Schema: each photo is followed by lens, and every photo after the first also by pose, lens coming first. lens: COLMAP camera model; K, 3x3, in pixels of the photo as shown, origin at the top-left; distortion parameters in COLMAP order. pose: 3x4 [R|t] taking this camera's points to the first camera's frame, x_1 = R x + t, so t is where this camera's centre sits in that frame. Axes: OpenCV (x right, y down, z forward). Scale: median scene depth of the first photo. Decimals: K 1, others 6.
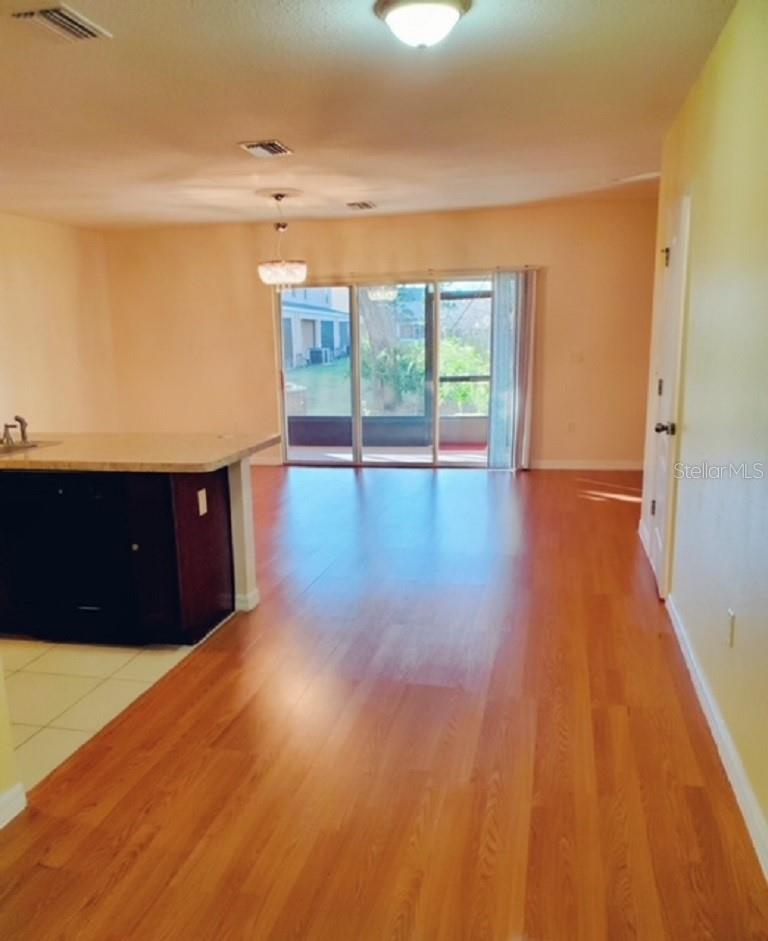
lens RADIAL K [[772.8, 0, 384.0], [0, 772.8, 470.5], [0, 0, 1]] dist [0.058420, -0.000116]
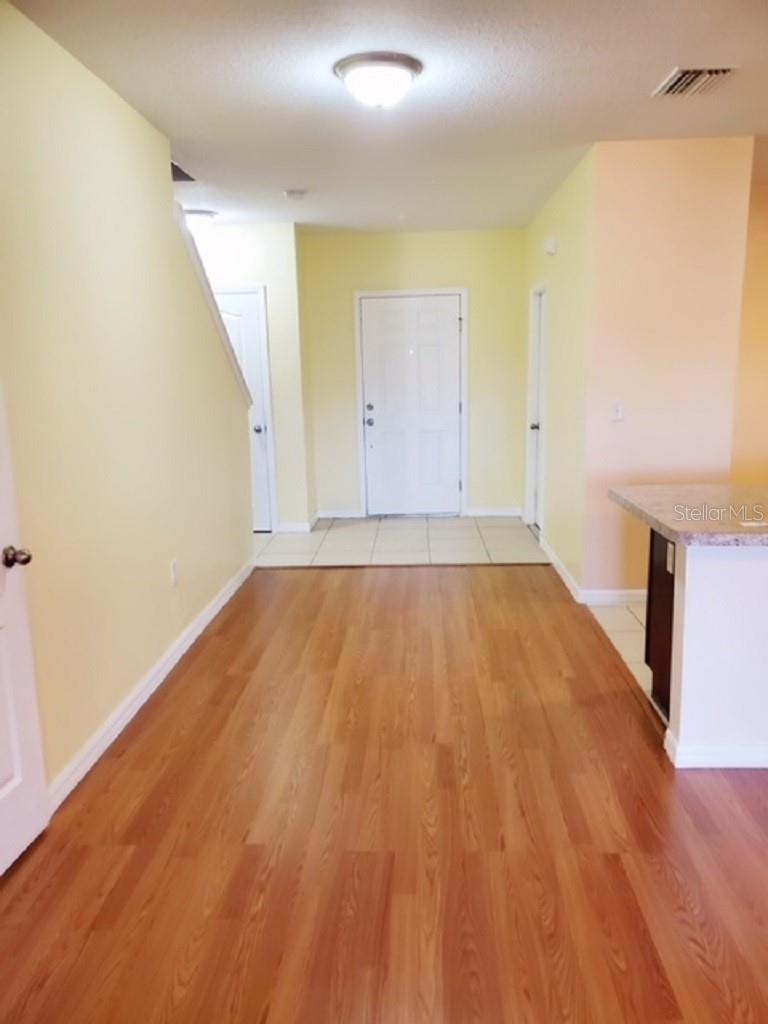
lens RADIAL K [[801.4, 0, 374.9], [0, 801.4, 523.7], [0, 0, 1]] dist [0.057971, -0.100258]
pose [[-0.985850, 0.073092, -0.150858, 0.266257], [0.012150, 0.928723, 0.370576, -0.415335], [0.167192, 0.363500, -0.916469, 2.259978]]
